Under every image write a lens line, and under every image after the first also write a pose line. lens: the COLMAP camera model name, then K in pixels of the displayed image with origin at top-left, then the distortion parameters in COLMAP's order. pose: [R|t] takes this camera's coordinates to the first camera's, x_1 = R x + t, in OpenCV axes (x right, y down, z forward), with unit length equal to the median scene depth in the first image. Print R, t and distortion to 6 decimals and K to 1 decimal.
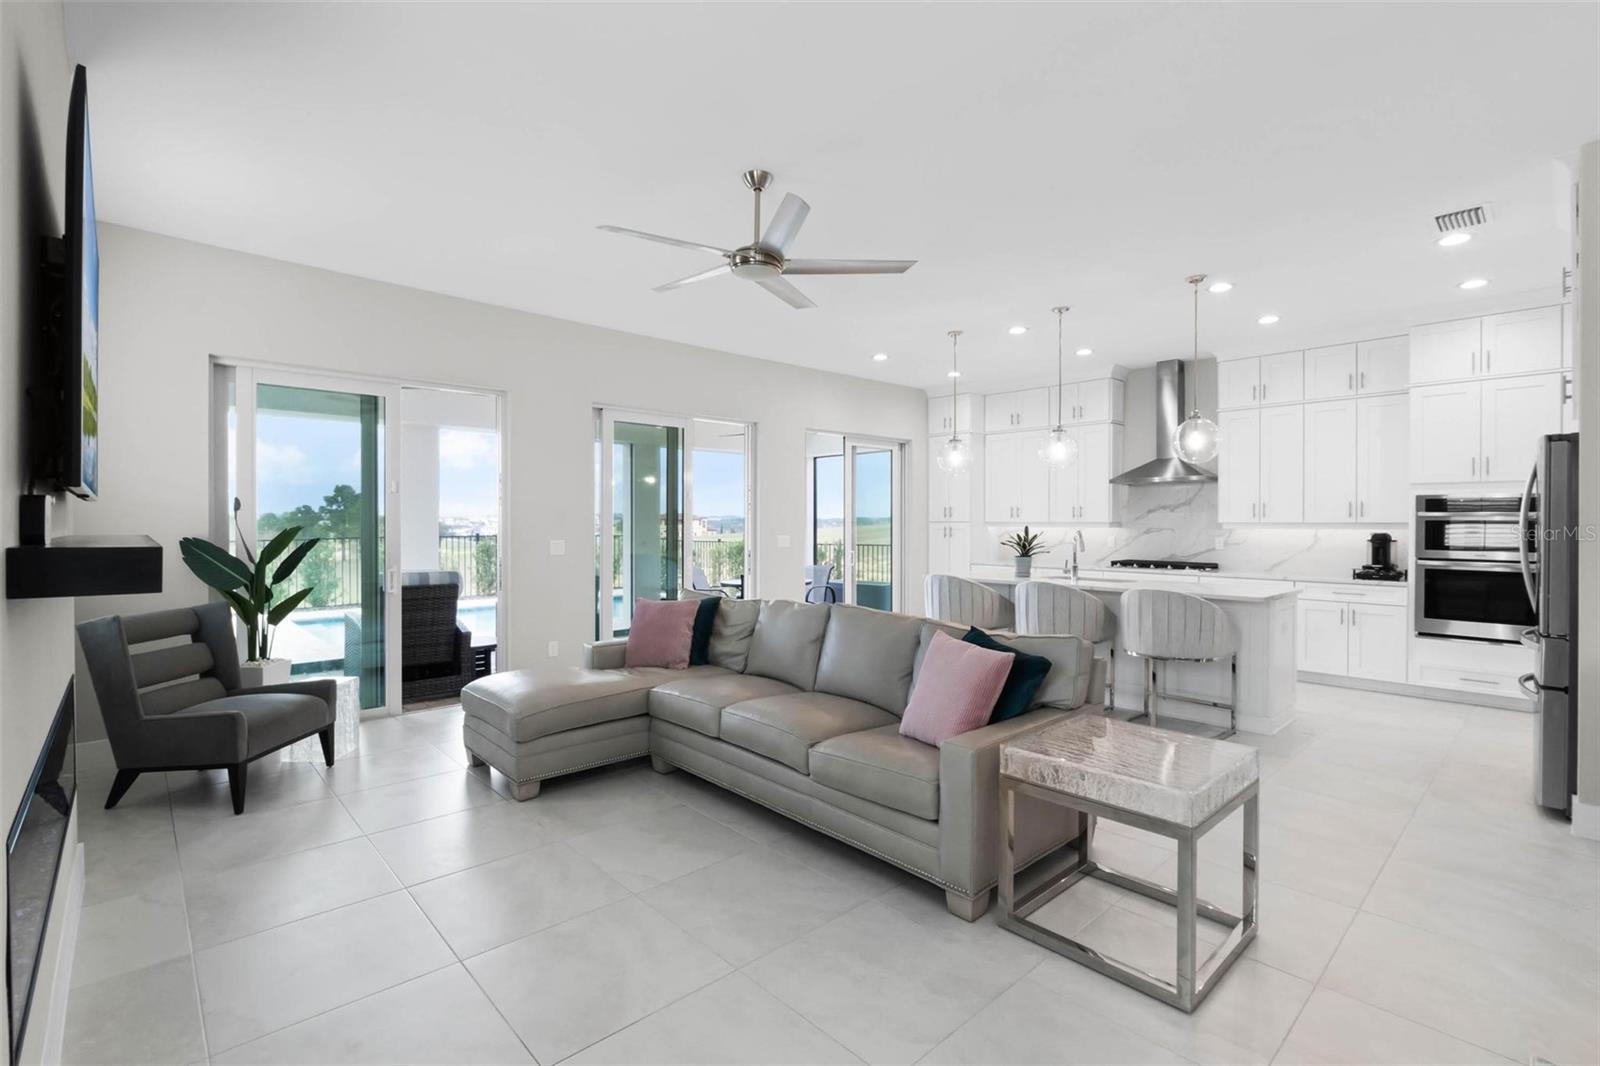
lens RADIAL K [[725.0, 0, 799.6], [0, 725.0, 533.1], [0, 0, 1]] dist [0.003629, -0.002510]
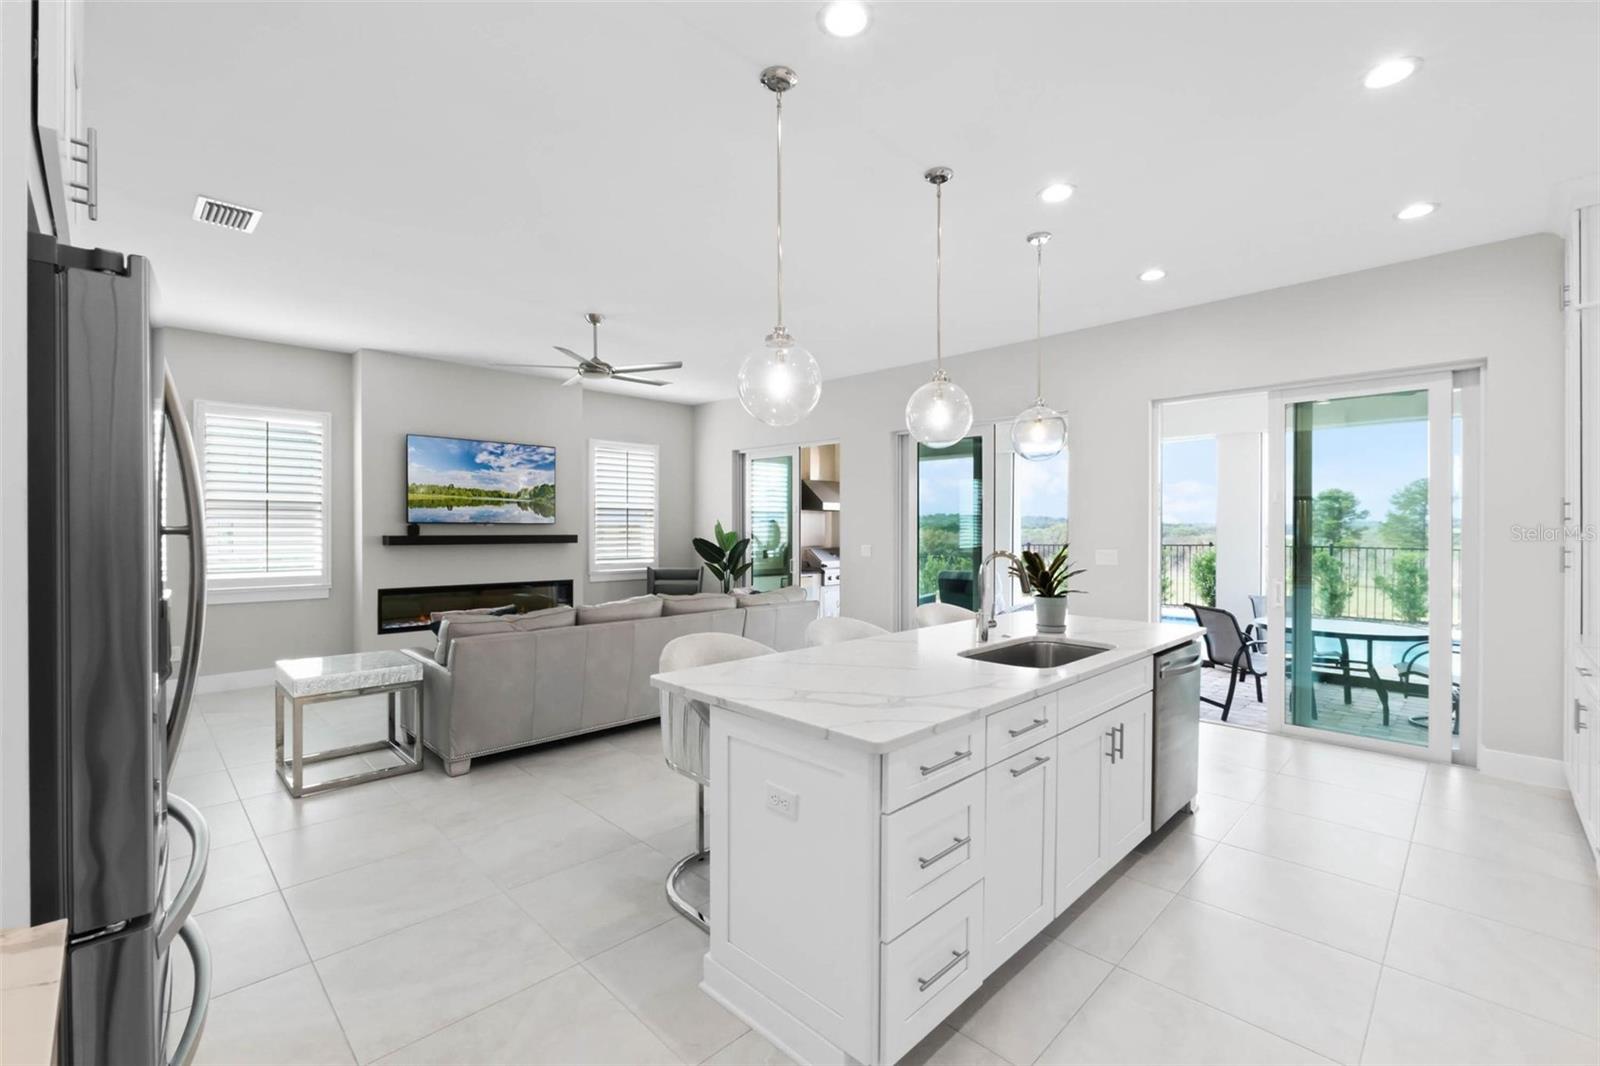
lens RADIAL K [[700.9, 0, 806.0], [0, 700.9, 528.3], [0, 0, 1]] dist [-0.007910, -0.000060]
pose [[0.022682, -0.000920, -0.999742, 0.865382], [-0.017708, 0.999842, -0.001322, -0.016029], [0.999586, 0.017734, 0.022662, 0.821140]]
